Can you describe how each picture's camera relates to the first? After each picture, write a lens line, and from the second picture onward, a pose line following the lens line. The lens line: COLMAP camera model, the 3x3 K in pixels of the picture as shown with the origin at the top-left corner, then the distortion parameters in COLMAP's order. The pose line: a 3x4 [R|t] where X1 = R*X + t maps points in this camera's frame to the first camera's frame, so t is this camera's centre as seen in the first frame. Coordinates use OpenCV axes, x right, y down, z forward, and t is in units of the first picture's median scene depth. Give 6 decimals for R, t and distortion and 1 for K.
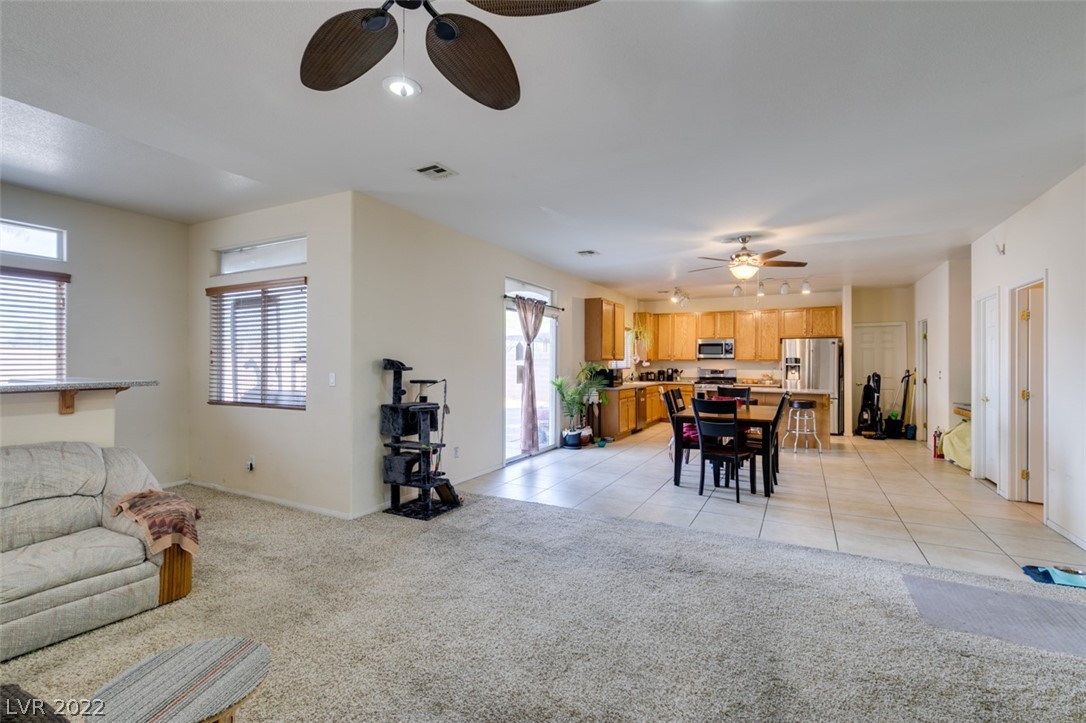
lens RADIAL K [[486.3, 0, 542.2], [0, 486.3, 361.5], [0, 0, 1]] dist [0.006313, -0.002600]
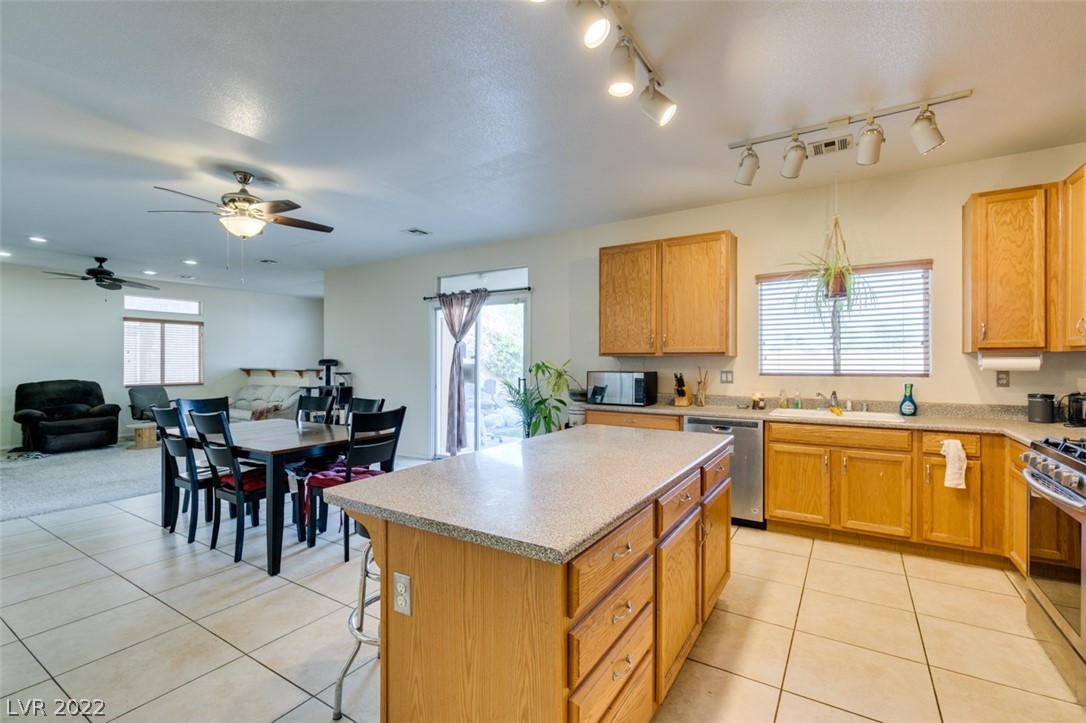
lens RADIAL K [[486.3, 0, 541.1], [0, 486.3, 361.4], [0, 0, 1]] dist [0.006313, -0.002600]
pose [[-0.079427, -0.001969, -0.996839, 0.654883], [0.003849, 0.999990, -0.002282, 0.004573], [0.996833, -0.004018, -0.079418, 0.905288]]
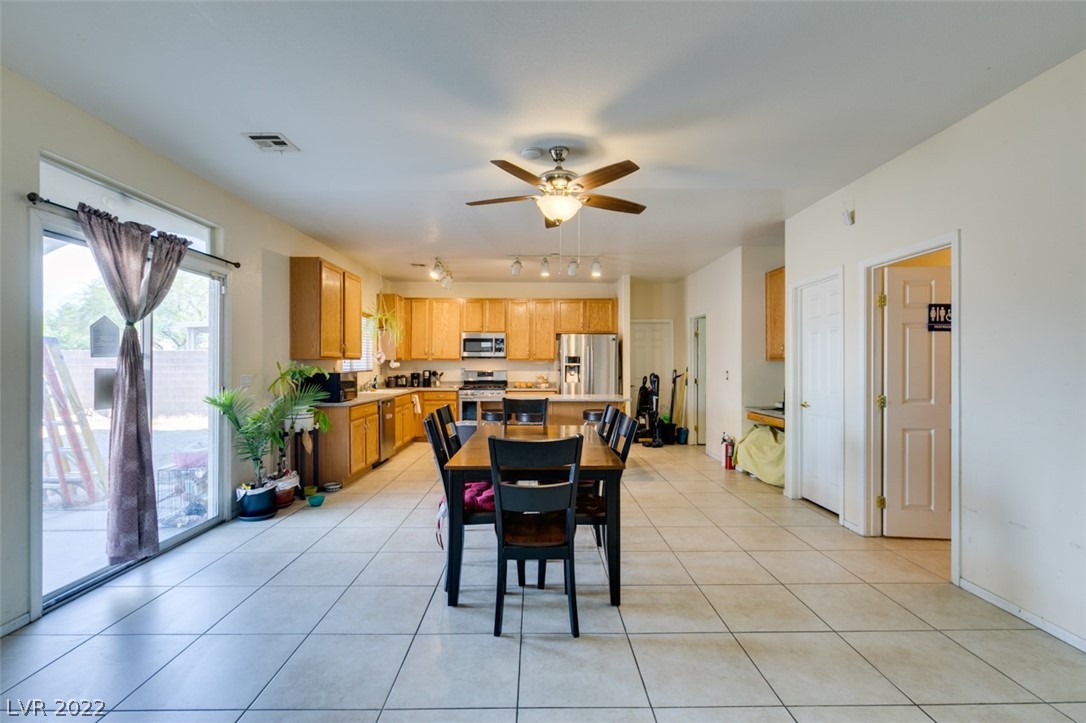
lens RADIAL K [[486.3, 0, 544.1], [0, 486.3, 363.5], [0, 0, 1]] dist [0.006313, -0.002600]
pose [[0.875308, -0.002875, 0.483557, 0.067026], [0.001309, 0.999993, 0.003577, 0.001475], [-0.483564, -0.002498, 0.875305, 0.298388]]
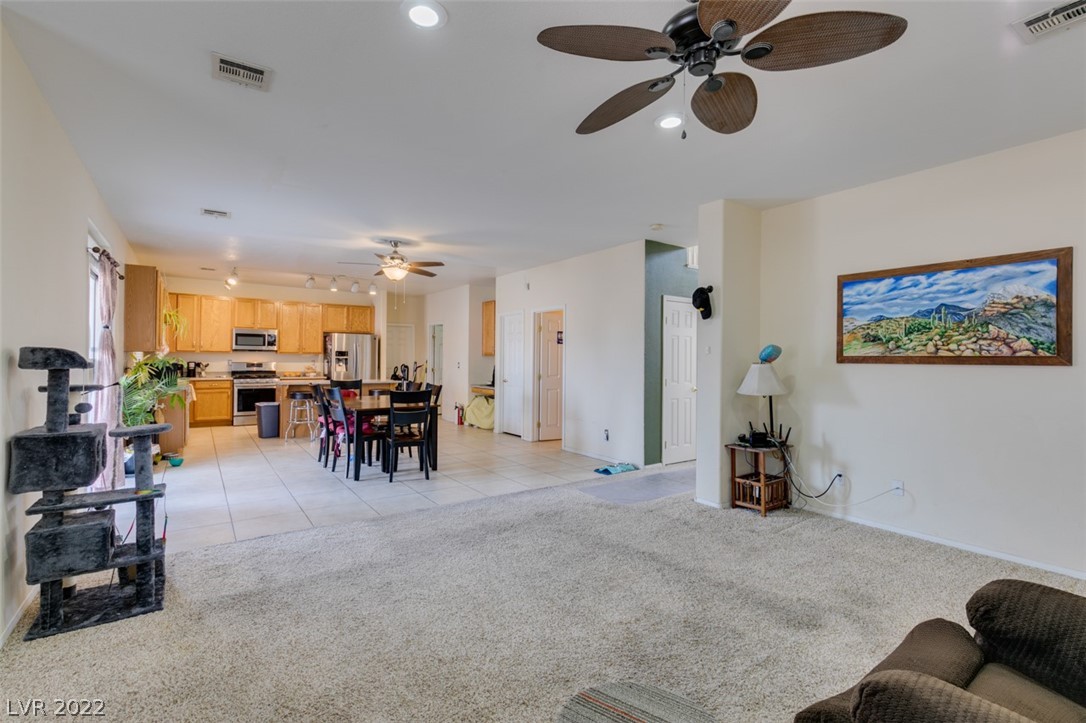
lens RADIAL K [[486.3, 0, 538.5], [0, 486.3, 355.8], [0, 0, 1]] dist [0.006313, -0.002600]
pose [[0.452403, 0.006219, 0.891792, -0.256812], [-0.010698, 0.999942, -0.001546, -0.000467], [-0.891749, -0.008841, 0.452443, 0.131008]]
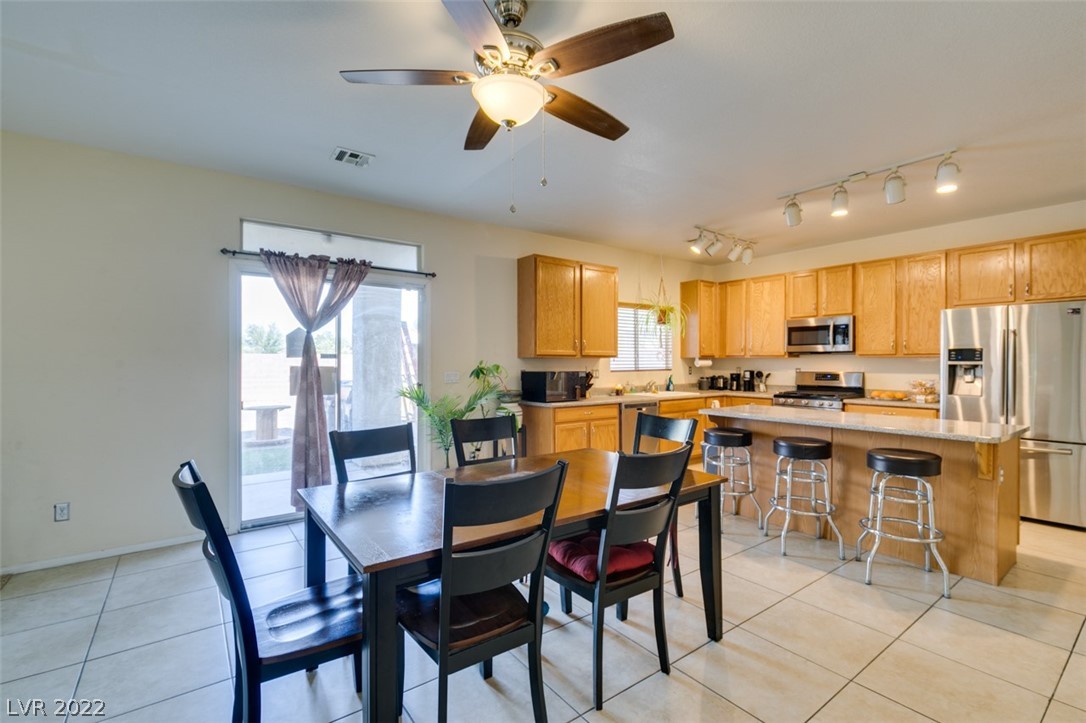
lens RADIAL K [[486.3, 0, 545.0], [0, 486.3, 362.2], [0, 0, 1]] dist [0.006313, -0.002600]
pose [[0.904913, -0.003551, -0.425582, 0.362908], [0.004975, 0.999985, 0.002233, 0.002272], [0.425568, -0.004138, 0.904917, 0.422337]]
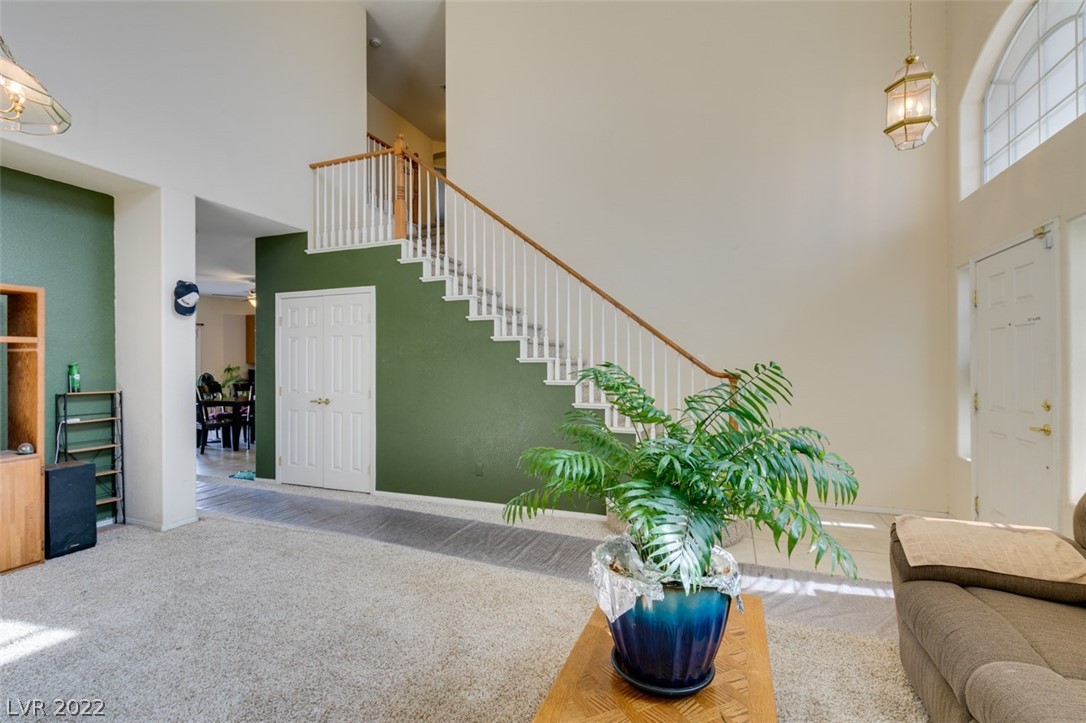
lens RADIAL K [[486.3, 0, 537.3], [0, 486.3, 362.7], [0, 0, 1]] dist [0.006313, -0.002600]
pose [[0.993722, -0.005978, 0.111720, 0.672230], [0.005973, 0.999982, 0.000372, 0.000856], [-0.111720, 0.000297, 0.993740, -0.358101]]
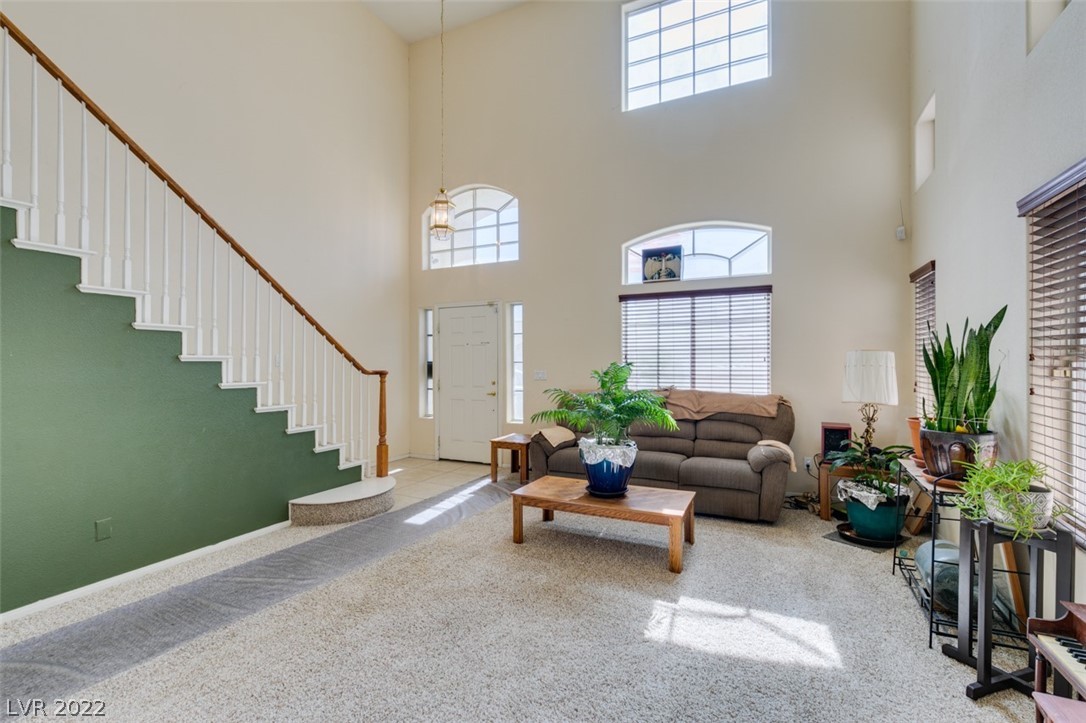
lens RADIAL K [[486.3, 0, 540.3], [0, 486.3, 361.3], [0, 0, 1]] dist [0.006313, -0.002600]
pose [[-0.034962, 0.001160, 0.999388, 0.340016], [-0.000600, 0.999999, -0.001182, 0.001323], [-0.999388, -0.000641, -0.034961, -0.127255]]
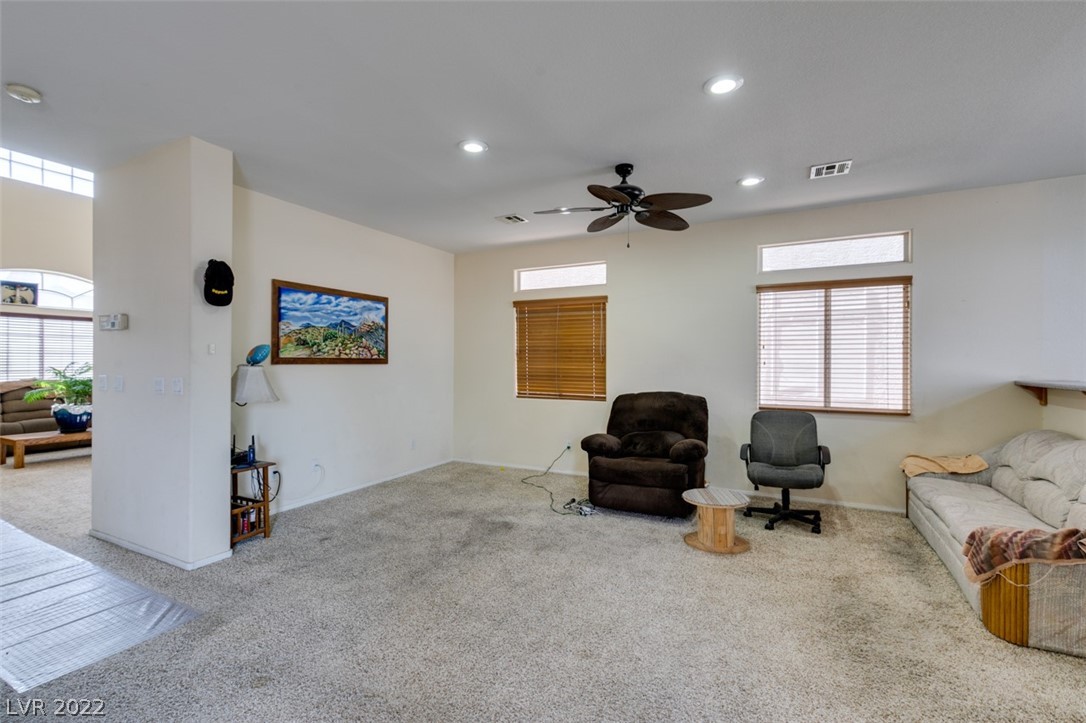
lens RADIAL K [[486.3, 0, 541.4], [0, 486.3, 362.6], [0, 0, 1]] dist [0.006313, -0.002600]
pose [[-0.999937, -0.005311, -0.009867, 0.024659], [-0.005271, 0.999978, -0.003994, 0.001667], [0.009888, -0.003942, -0.999943, 0.560594]]
